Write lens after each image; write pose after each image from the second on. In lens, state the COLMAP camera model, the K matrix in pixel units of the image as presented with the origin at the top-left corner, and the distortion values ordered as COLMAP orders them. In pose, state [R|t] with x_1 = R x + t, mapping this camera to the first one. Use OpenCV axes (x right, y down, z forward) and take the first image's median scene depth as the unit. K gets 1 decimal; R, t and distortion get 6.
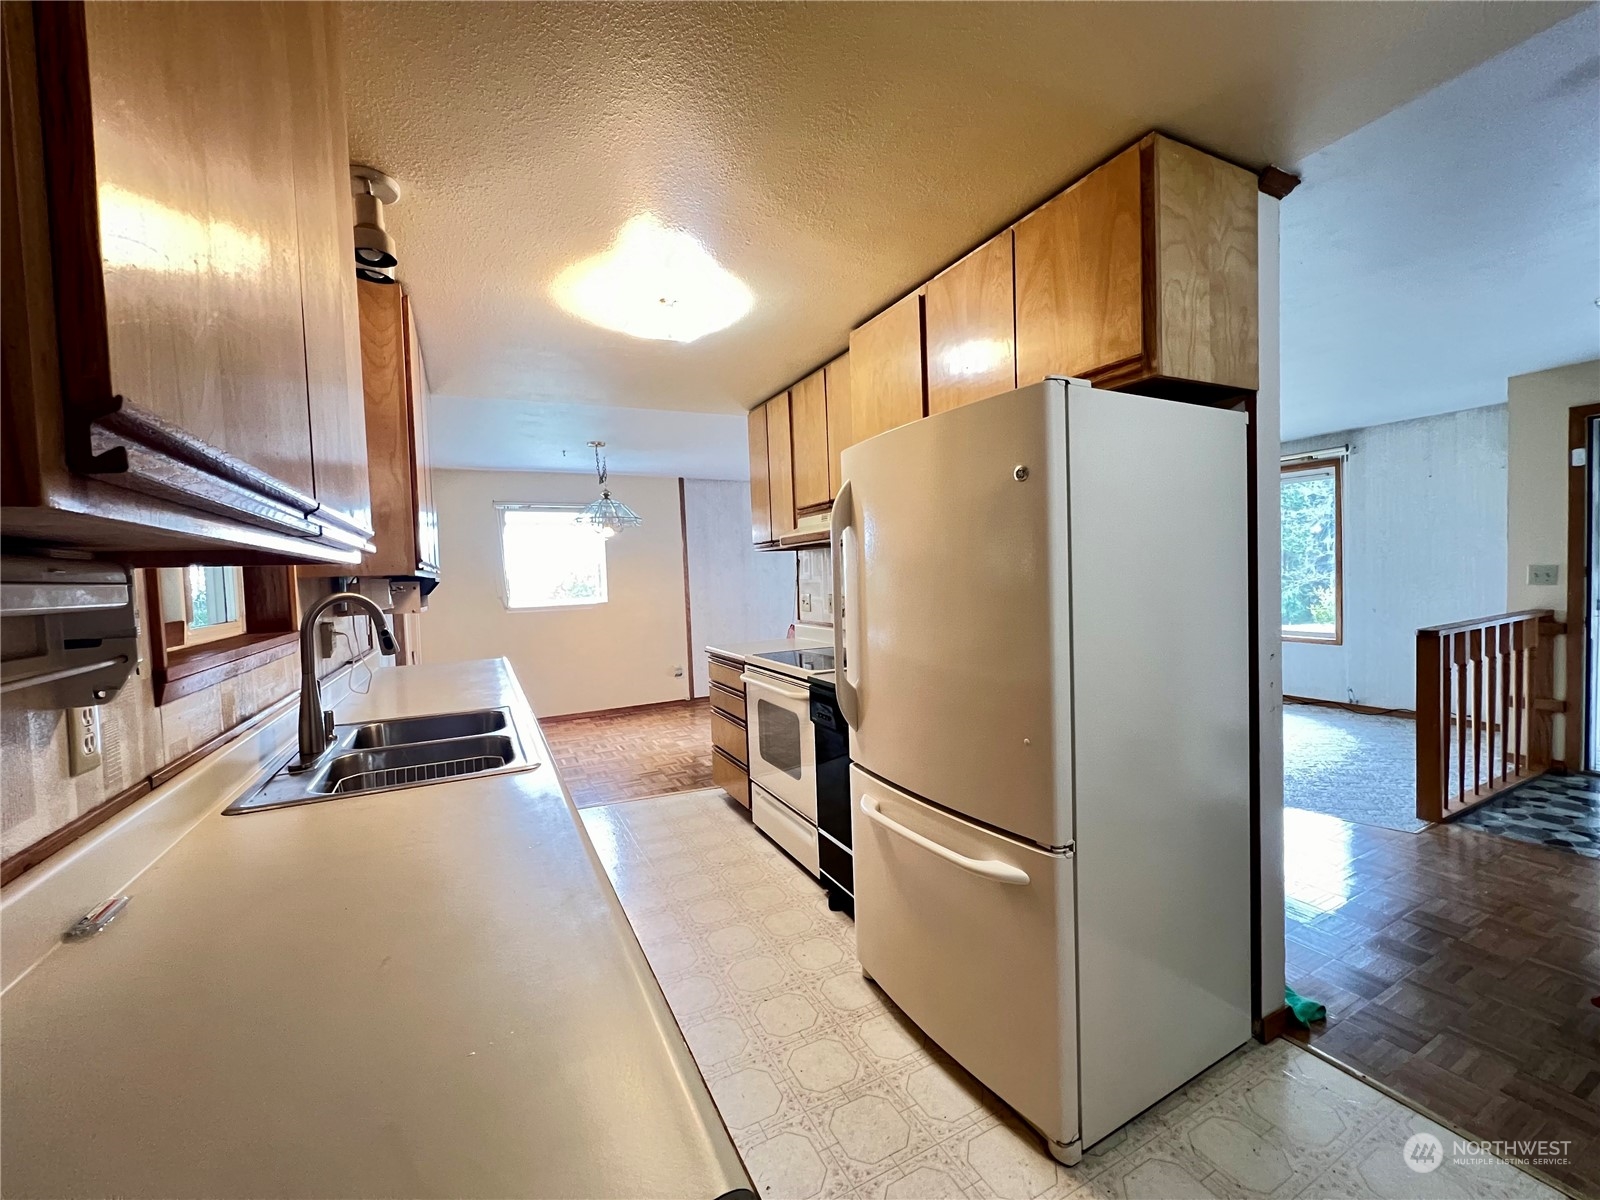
lens RADIAL K [[638.1, 0, 801.0], [0, 638.1, 593.0], [0, 0, 1]] dist [0.001757, 0.000373]
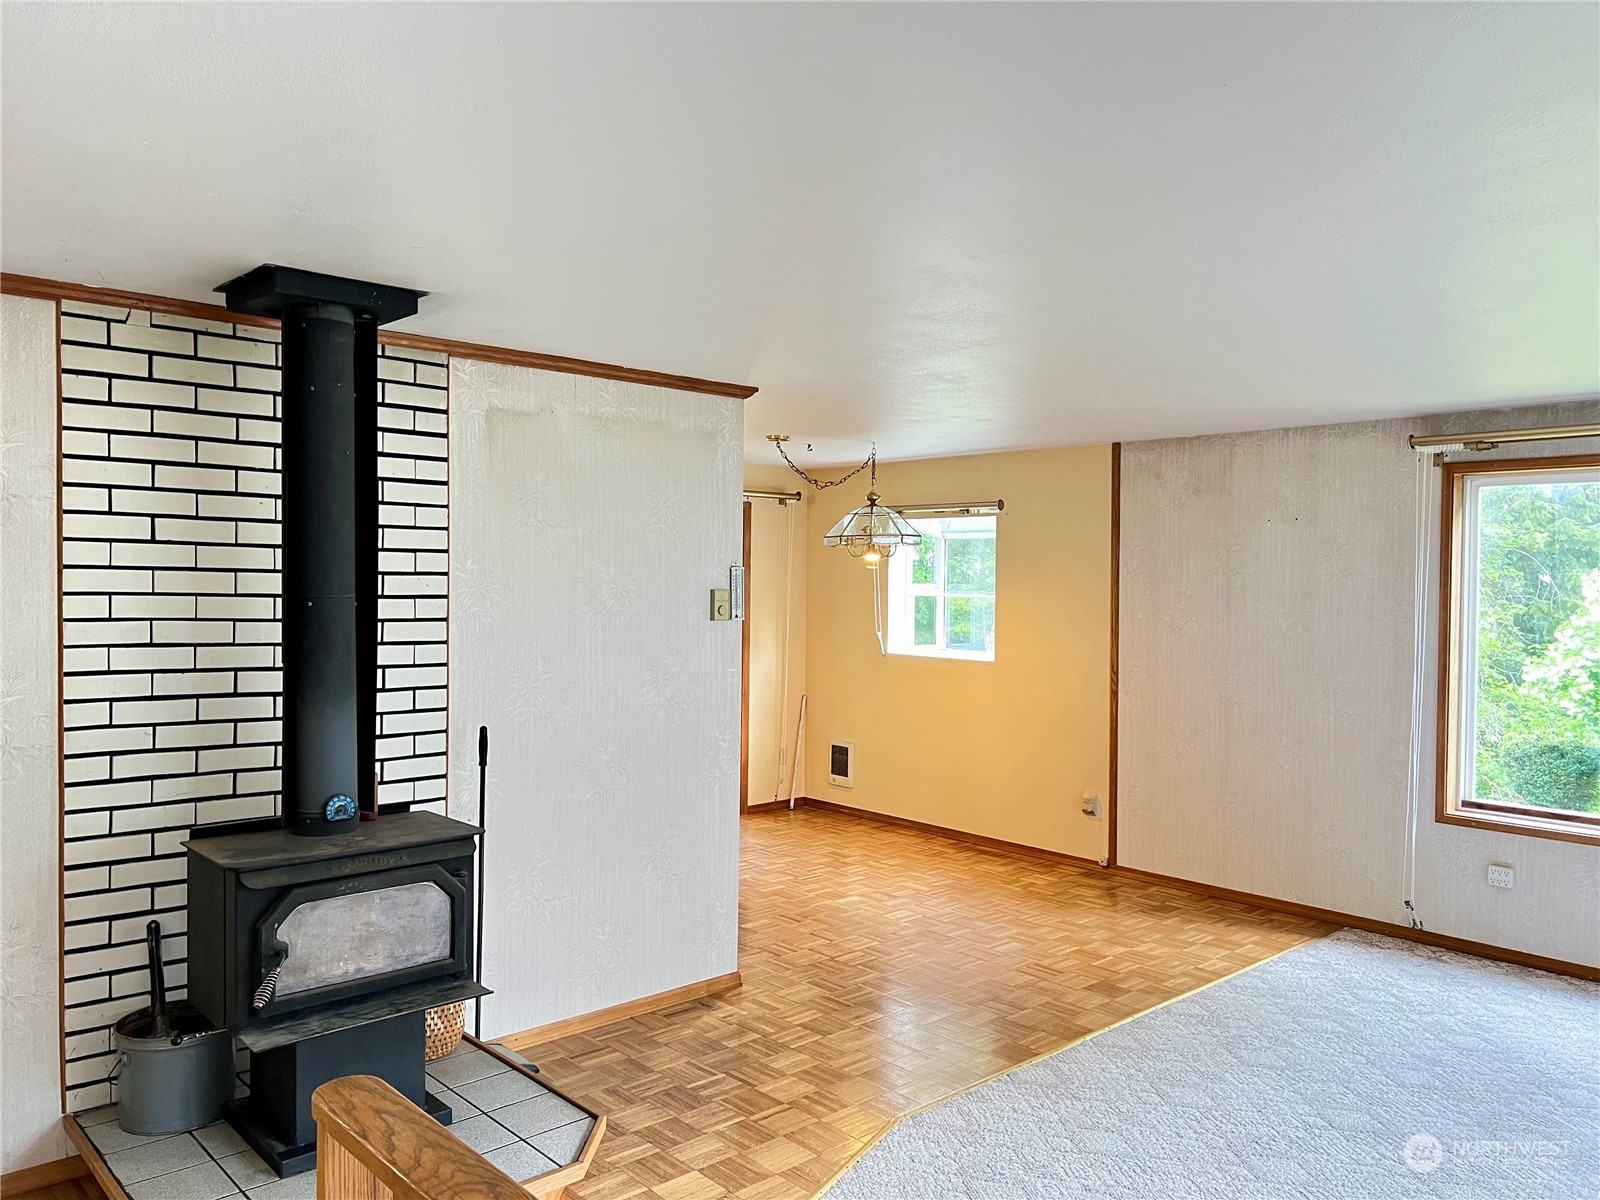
lens RADIAL K [[1212.9, 0, 793.0], [0, 1212.9, 602.6], [0, 0, 1]] dist [0.053804, -0.058369]
pose [[0.249979, 0.051104, -0.966902, 0.727812], [-0.041257, 0.998261, 0.042095, -0.080402], [0.967372, 0.029369, 0.251652, 0.493209]]
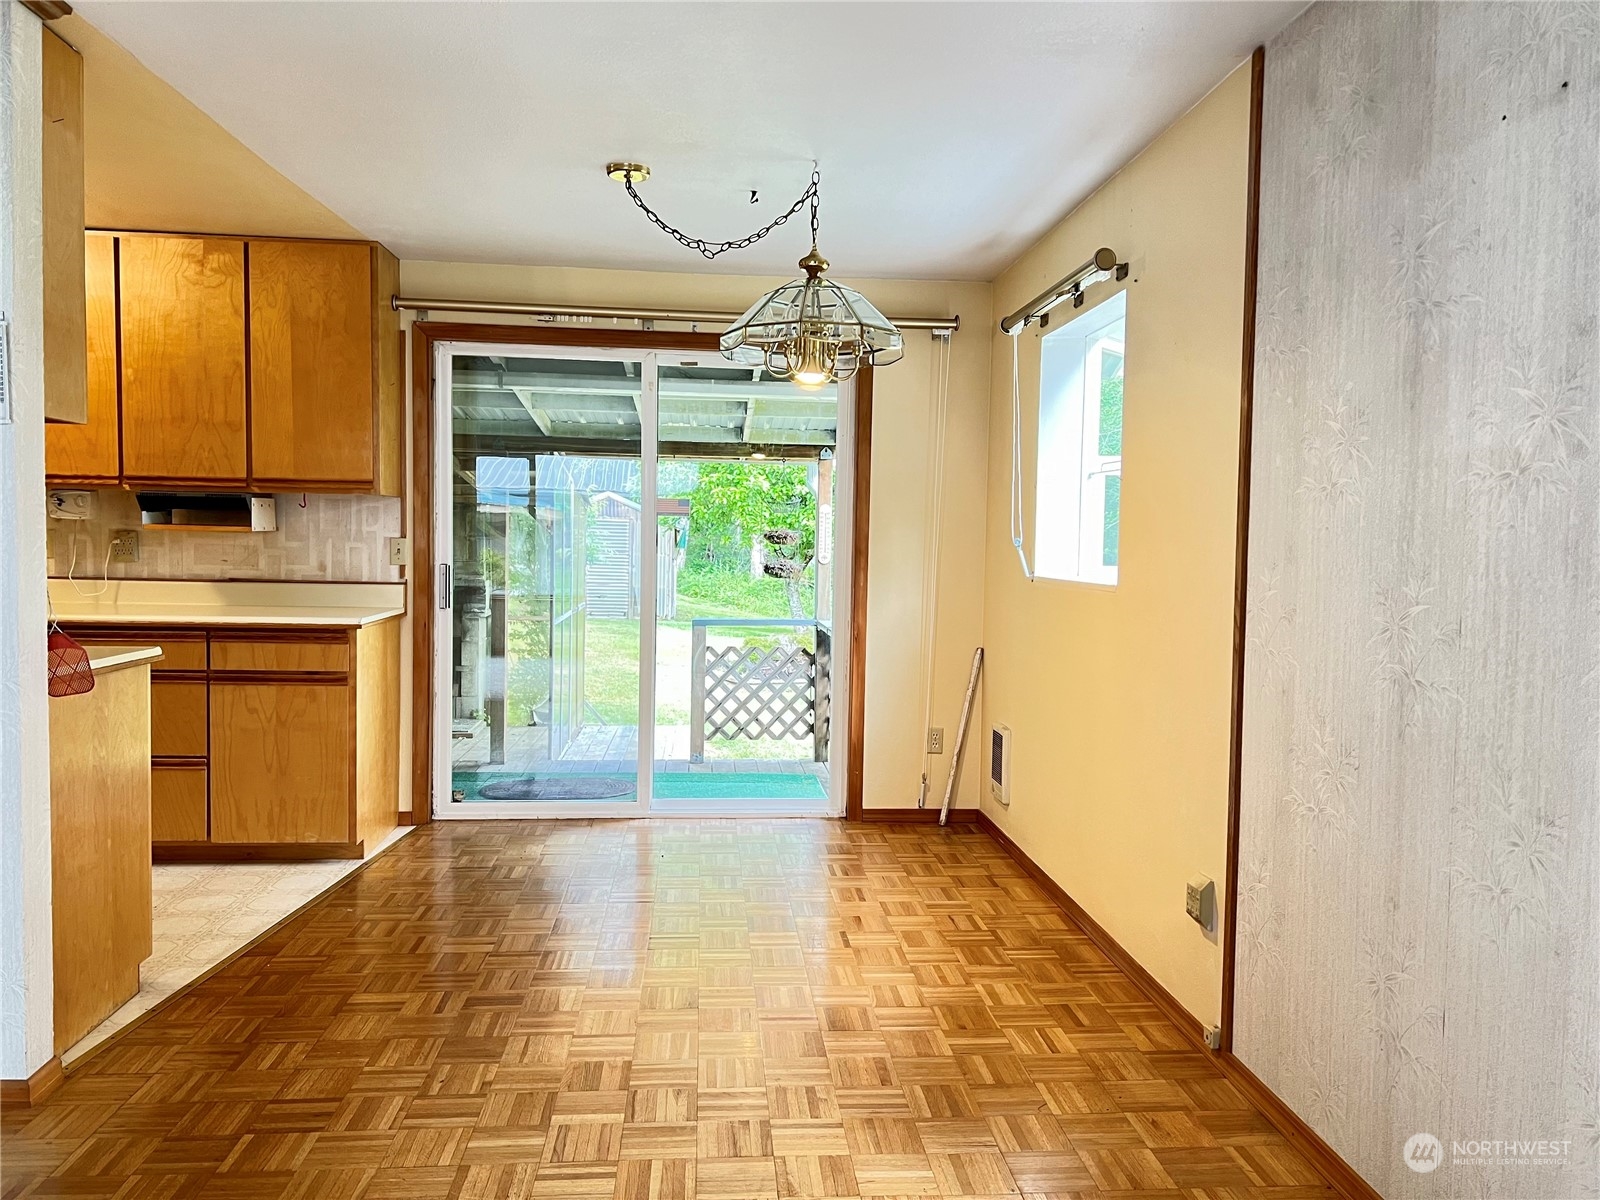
lens RADIAL K [[1212.9, 0, 799.2], [0, 1212.9, 601.1], [0, 0, 1]] dist [0.053804, -0.058369]
pose [[-0.384168, 0.063114, -0.921104, 0.282819], [-0.035292, 0.995928, 0.082960, -0.022591], [0.922589, 0.064378, -0.380376, 1.018187]]
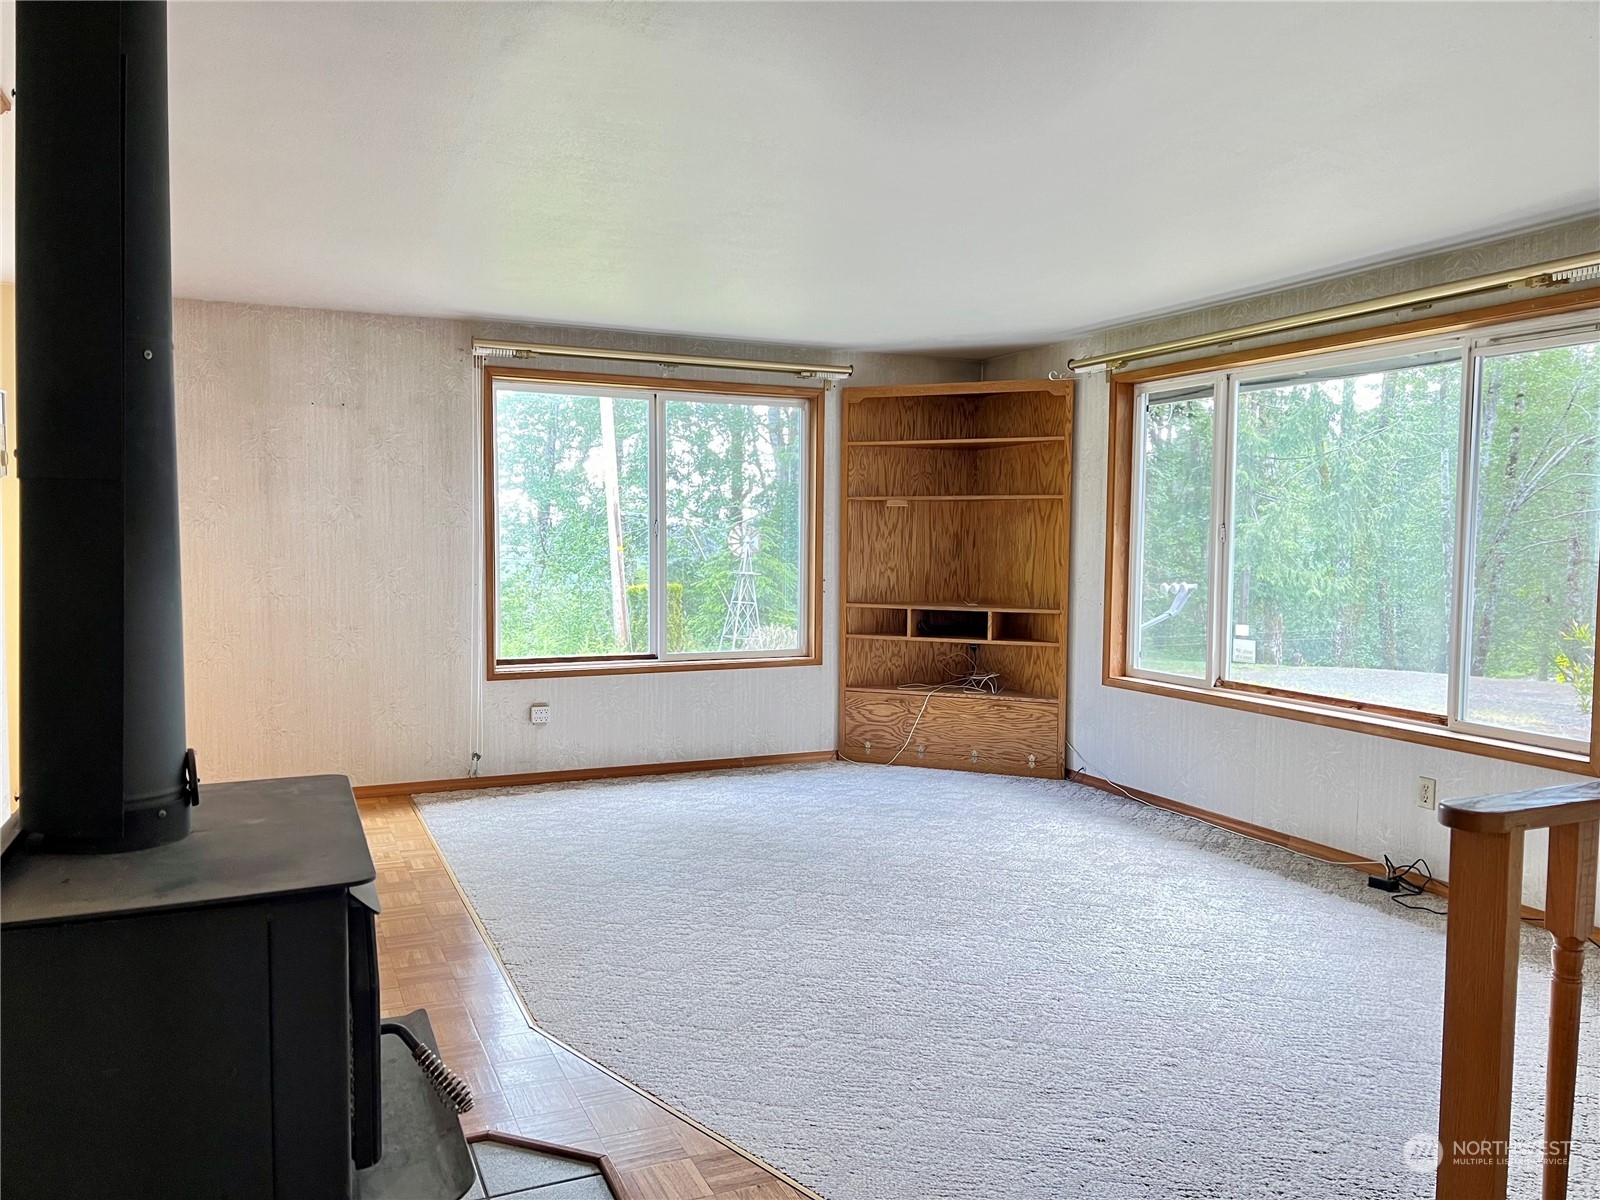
lens RADIAL K [[1212.9, 0, 800.6], [0, 1212.9, 602.3], [0, 0, 1]] dist [0.053804, -0.058369]
pose [[0.997764, 0.035256, -0.056777, 0.345892], [-0.033385, 0.998879, 0.033568, -0.017199], [0.057897, -0.031598, 0.997822, 0.204989]]
